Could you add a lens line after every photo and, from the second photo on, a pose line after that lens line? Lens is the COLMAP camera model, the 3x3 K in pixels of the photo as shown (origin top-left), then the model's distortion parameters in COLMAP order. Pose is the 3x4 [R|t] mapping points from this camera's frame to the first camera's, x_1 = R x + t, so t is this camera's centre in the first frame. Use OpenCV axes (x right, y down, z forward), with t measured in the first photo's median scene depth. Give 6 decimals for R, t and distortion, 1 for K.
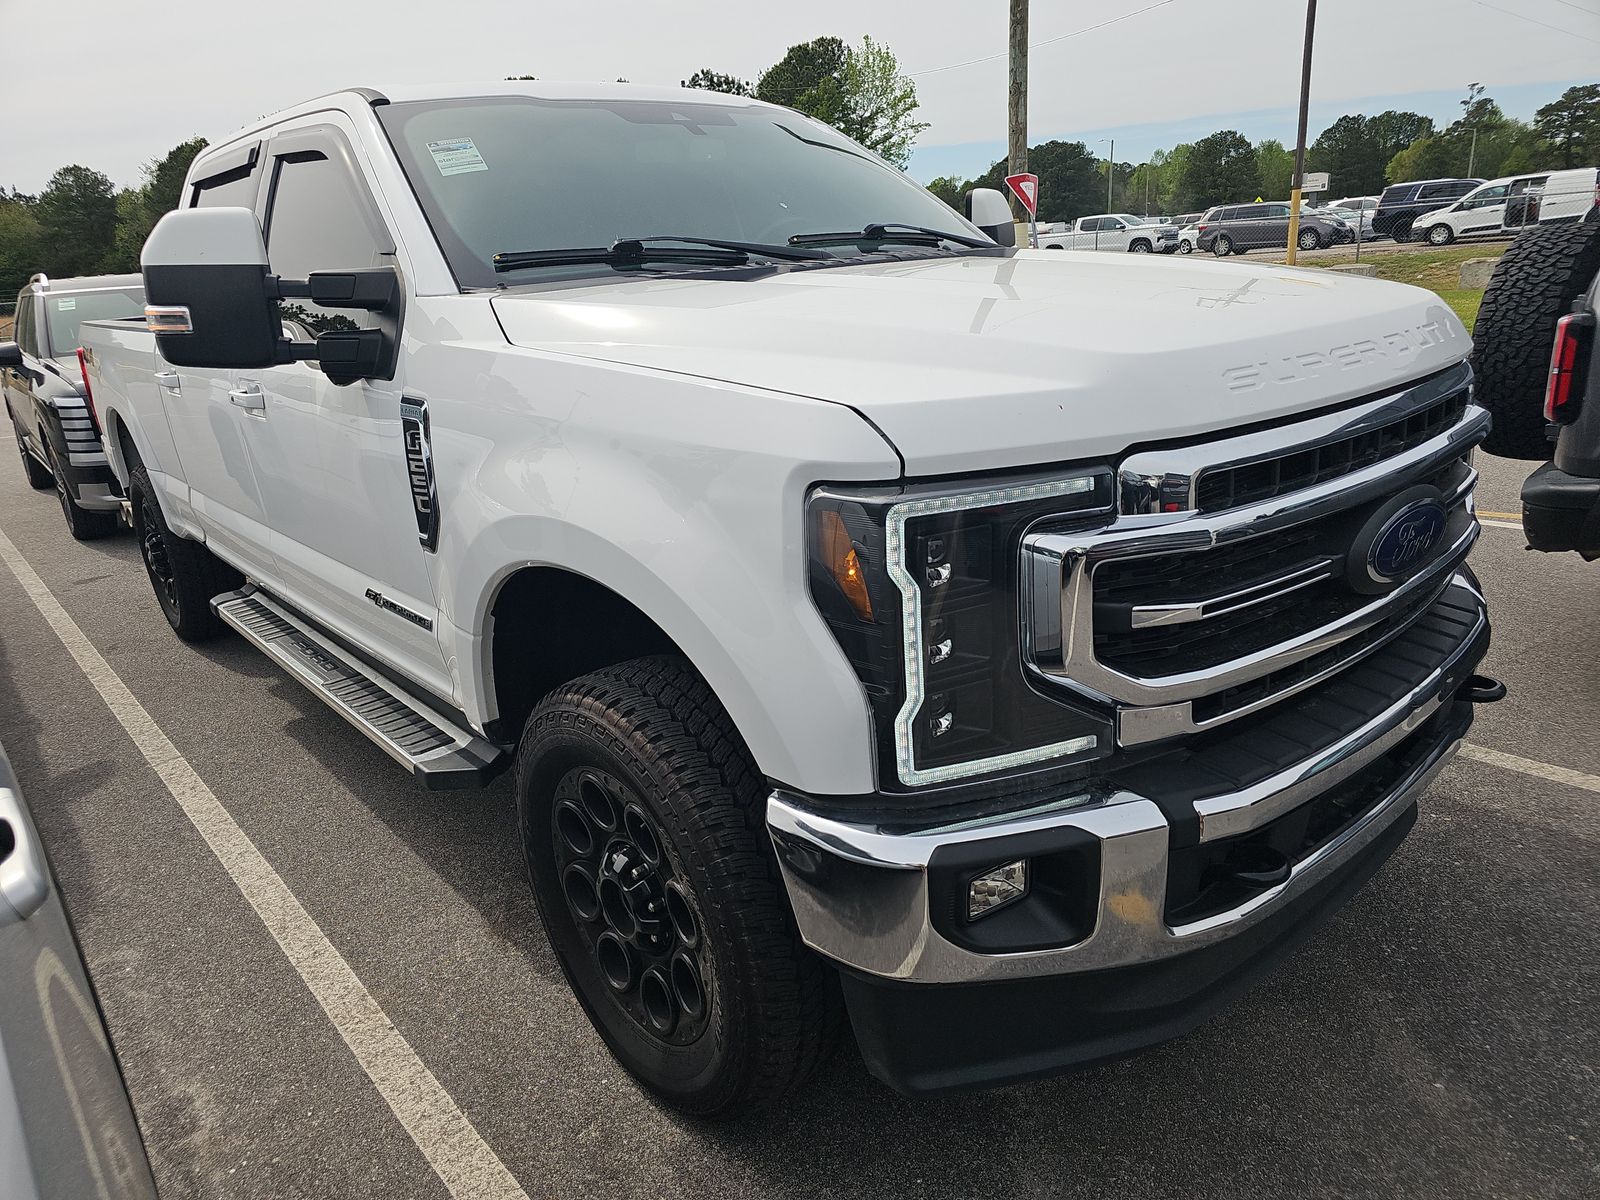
lens RADIAL K [[1069.6, 0, 800.0], [0, 1069.6, 600.0], [0, 0, 1]] dist [0.006838, 0.001744]
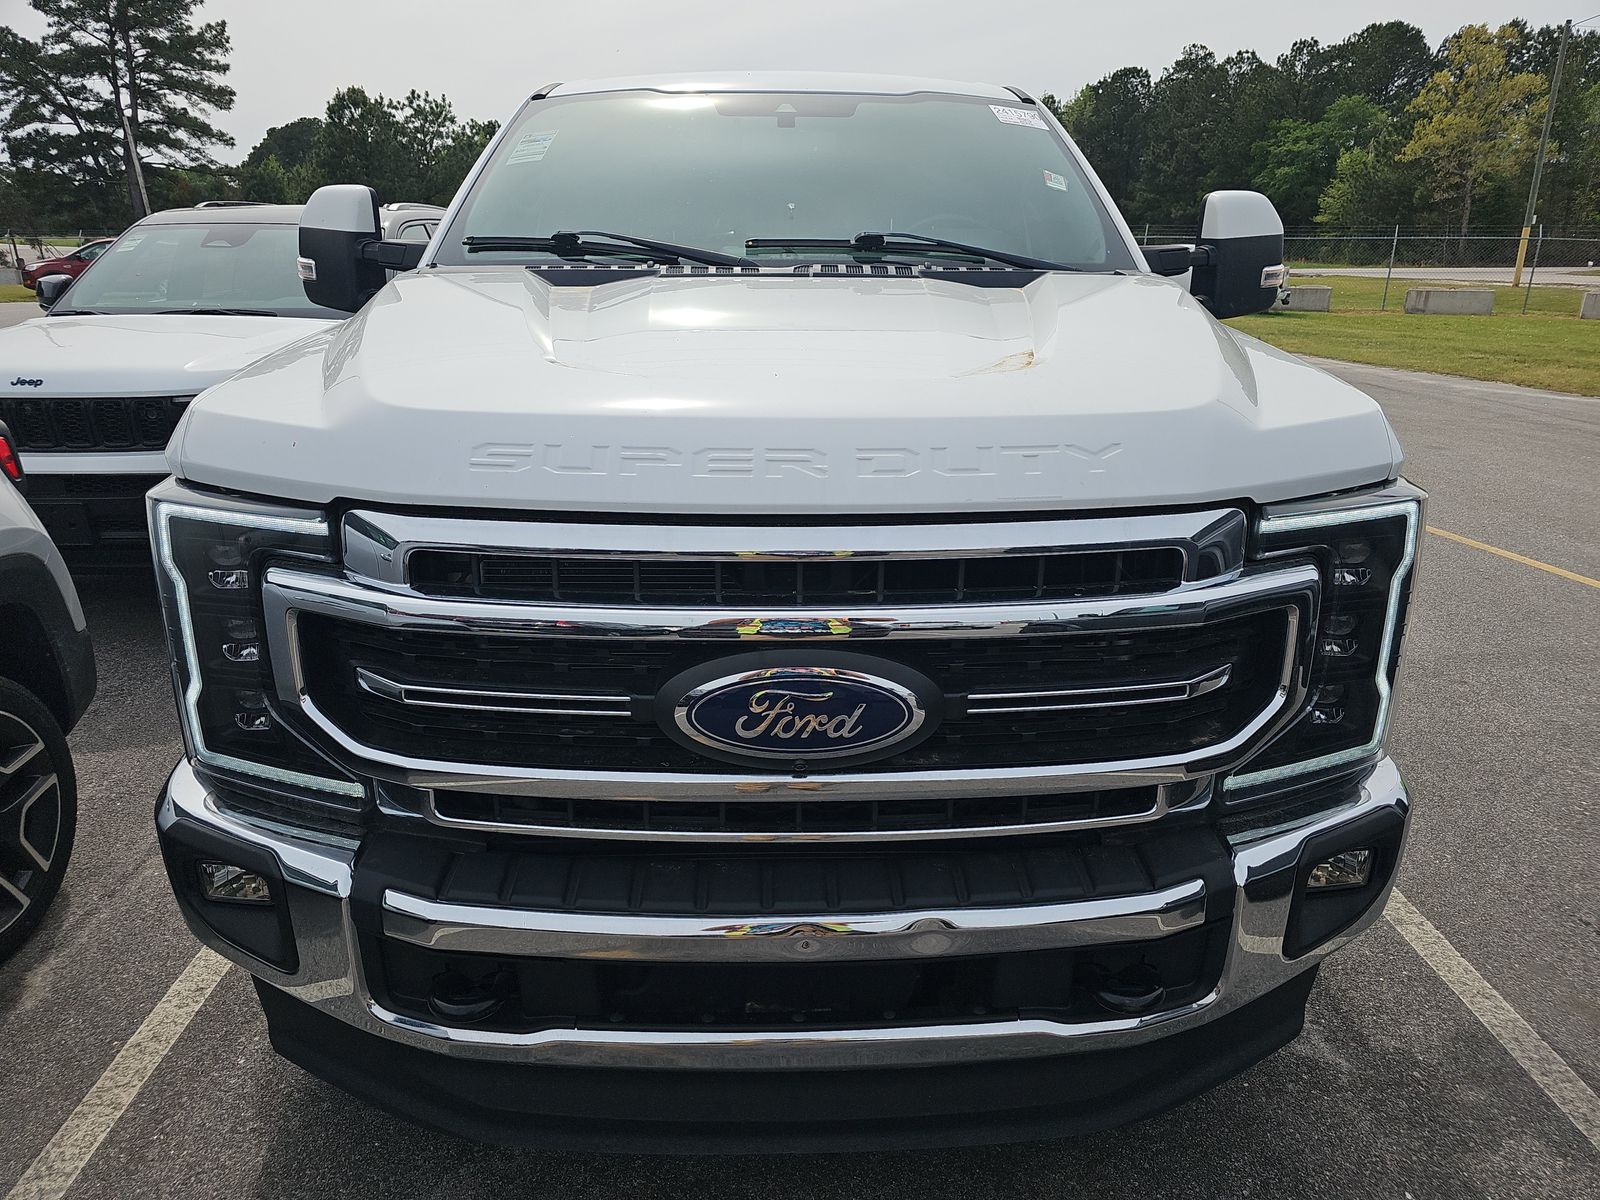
lens RADIAL K [[1069.6, 0, 800.0], [0, 1069.6, 600.0], [0, 0, 1]] dist [0.006838, 0.001744]
pose [[0.767973, 0.270100, -0.580744, 0.772086], [-0.251666, 0.961055, 0.114178, -0.172202], [0.588967, 0.058468, 0.806039, 0.311620]]
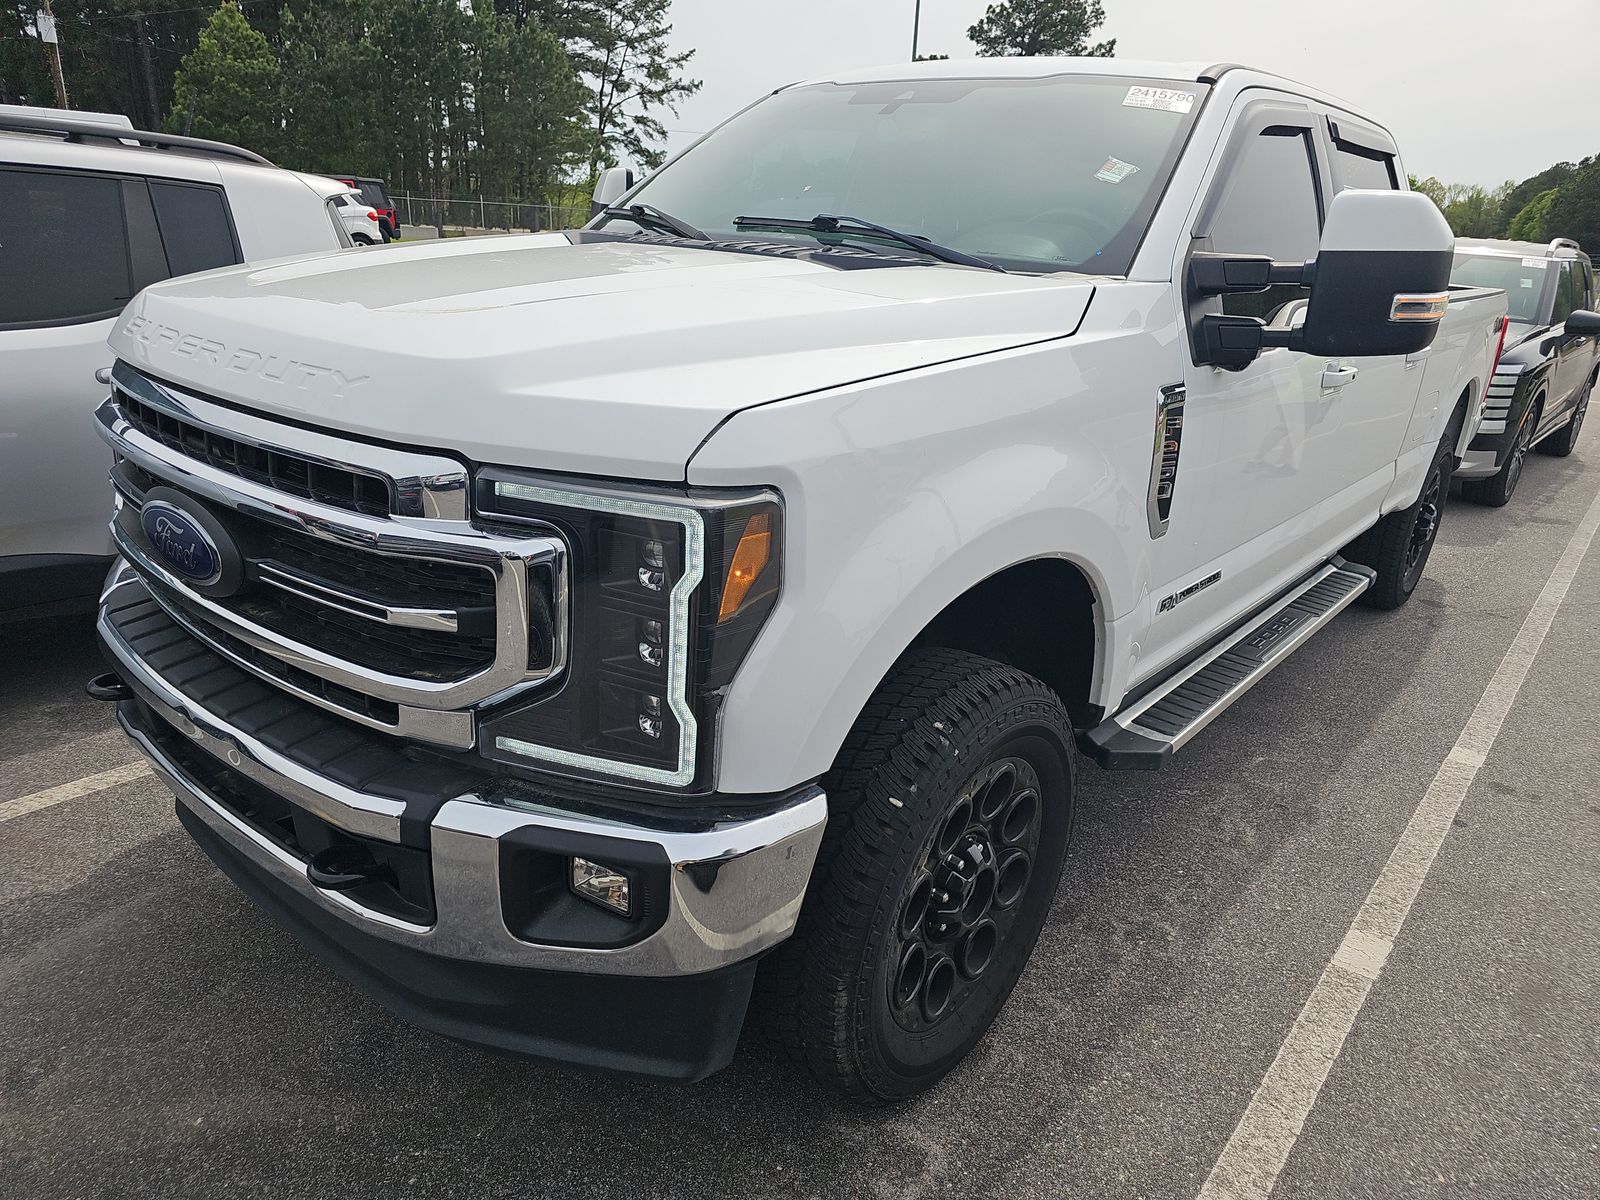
lens RADIAL K [[1069.6, 0, 800.0], [0, 1069.6, 600.0], [0, 0, 1]] dist [0.006838, 0.001744]
pose [[0.162232, 0.402195, -0.901066, 1.238420], [-0.374705, 0.869873, 0.320808, -0.427240], [0.912840, 0.285589, 0.291826, 0.988393]]
